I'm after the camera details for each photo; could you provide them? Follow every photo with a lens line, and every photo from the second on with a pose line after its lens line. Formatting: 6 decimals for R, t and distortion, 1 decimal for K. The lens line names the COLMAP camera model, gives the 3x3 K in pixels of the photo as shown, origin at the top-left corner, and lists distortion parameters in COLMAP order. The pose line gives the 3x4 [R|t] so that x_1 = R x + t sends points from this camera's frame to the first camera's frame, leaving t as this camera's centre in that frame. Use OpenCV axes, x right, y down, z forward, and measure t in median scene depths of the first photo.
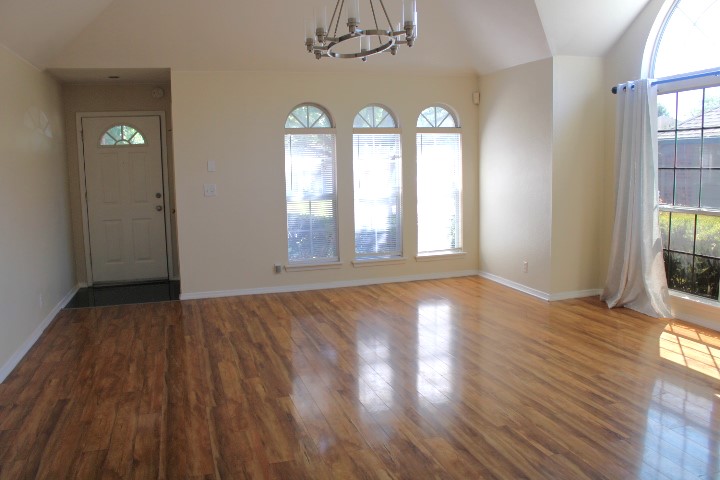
lens RADIAL K [[605.5, 0, 358.7], [0, 605.5, 236.8], [0, 0, 1]] dist [-0.161976, 0.143005]
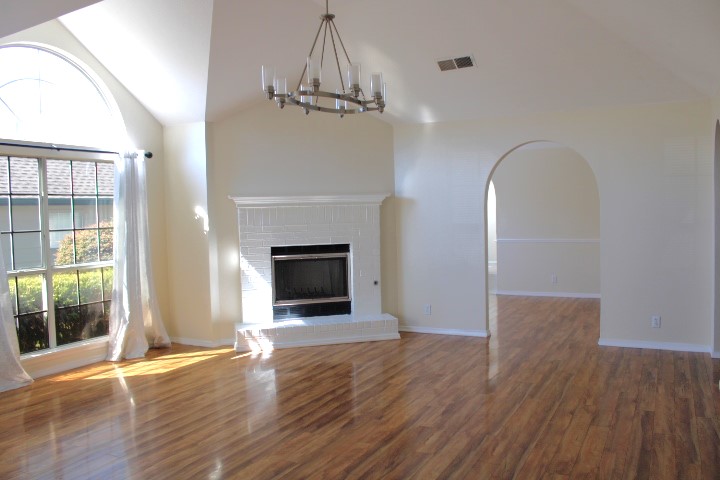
lens RADIAL K [[605.5, 0, 362.4], [0, 605.5, 238.9], [0, 0, 1]] dist [-0.161976, 0.143005]
pose [[-0.708782, 0.008805, 0.705373, -0.569871], [0.125829, 0.985464, 0.114136, -0.142104], [-0.694115, 0.169654, -0.699587, 1.258208]]
